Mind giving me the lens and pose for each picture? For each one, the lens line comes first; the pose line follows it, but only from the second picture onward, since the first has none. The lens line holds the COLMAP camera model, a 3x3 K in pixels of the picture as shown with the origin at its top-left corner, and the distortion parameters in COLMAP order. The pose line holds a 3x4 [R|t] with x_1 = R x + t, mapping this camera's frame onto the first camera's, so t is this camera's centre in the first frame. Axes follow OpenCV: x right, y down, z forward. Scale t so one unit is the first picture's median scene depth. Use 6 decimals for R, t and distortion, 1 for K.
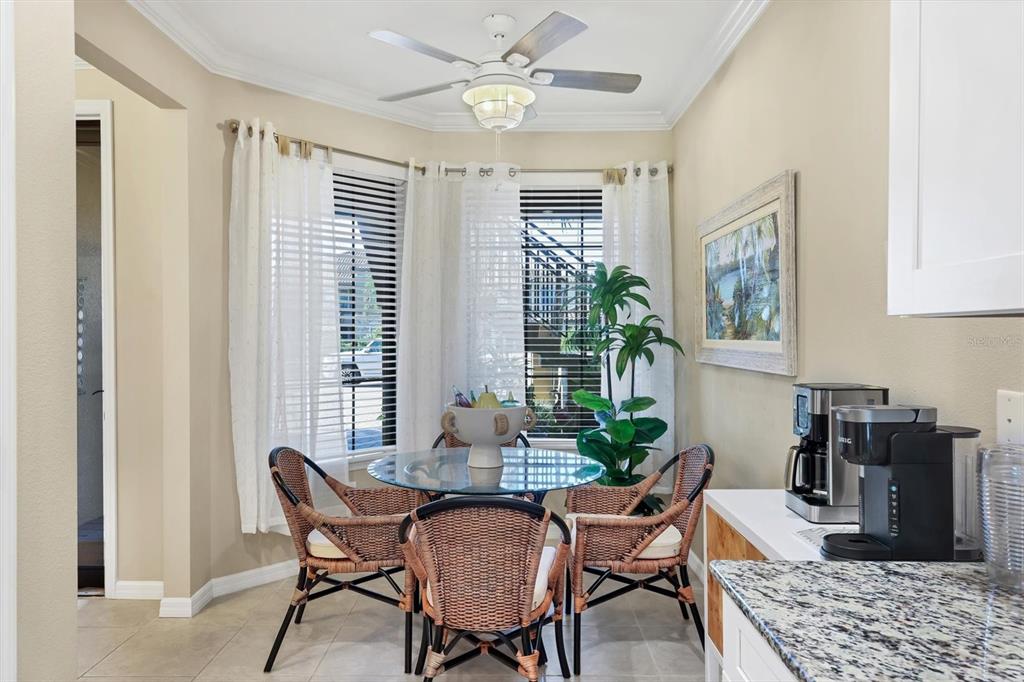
lens RADIAL K [[674.3, 0, 512.0], [0, 674.3, 341.0], [0, 0, 1]] dist [0.005982, 0.001886]
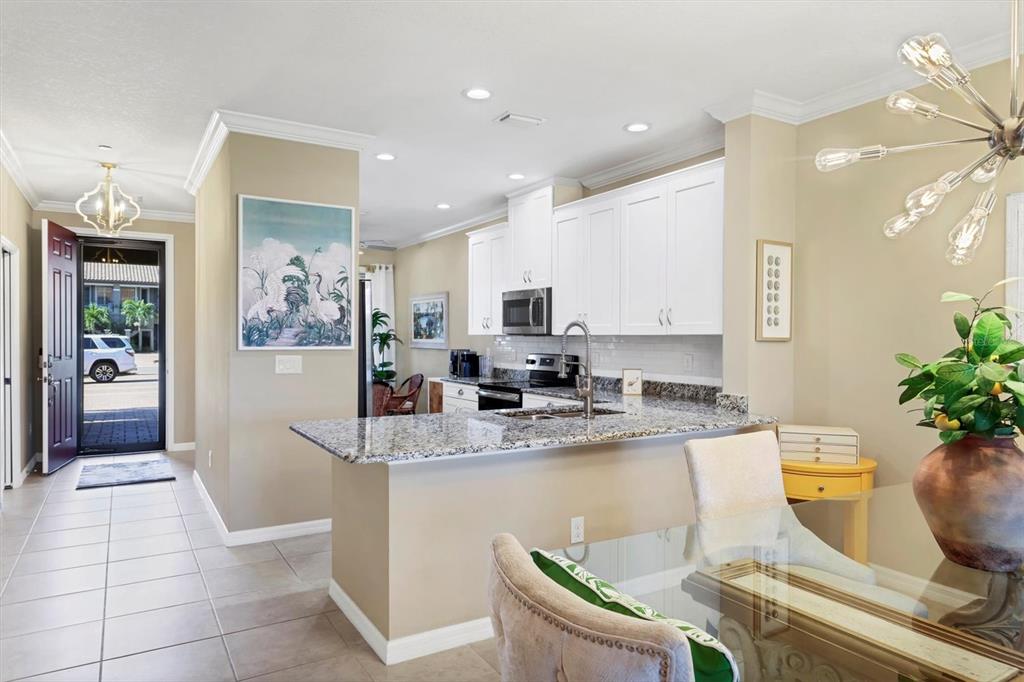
lens RADIAL K [[674.3, 0, 512.0], [0, 674.3, 341.0], [0, 0, 1]] dist [0.005982, 0.001886]
pose [[0.854956, 0.002560, 0.518694, -0.966545], [-0.002712, 0.999996, -0.000465, 0.007649], [-0.518693, -0.001009, 0.854960, -1.883820]]
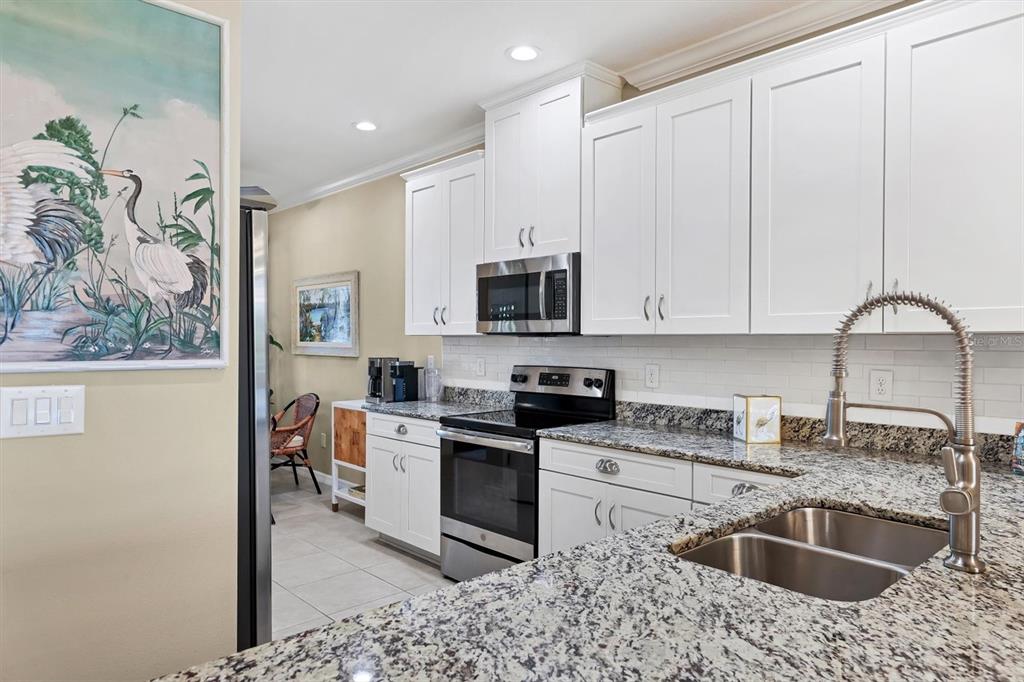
lens RADIAL K [[674.3, 0, 512.0], [0, 674.3, 341.0], [0, 0, 1]] dist [0.005982, 0.001886]
pose [[0.730471, 0.004692, 0.682928, -0.691674], [-0.001701, 0.999986, -0.005051, 0.005402], [-0.682942, 0.002528, 0.730468, -0.946646]]
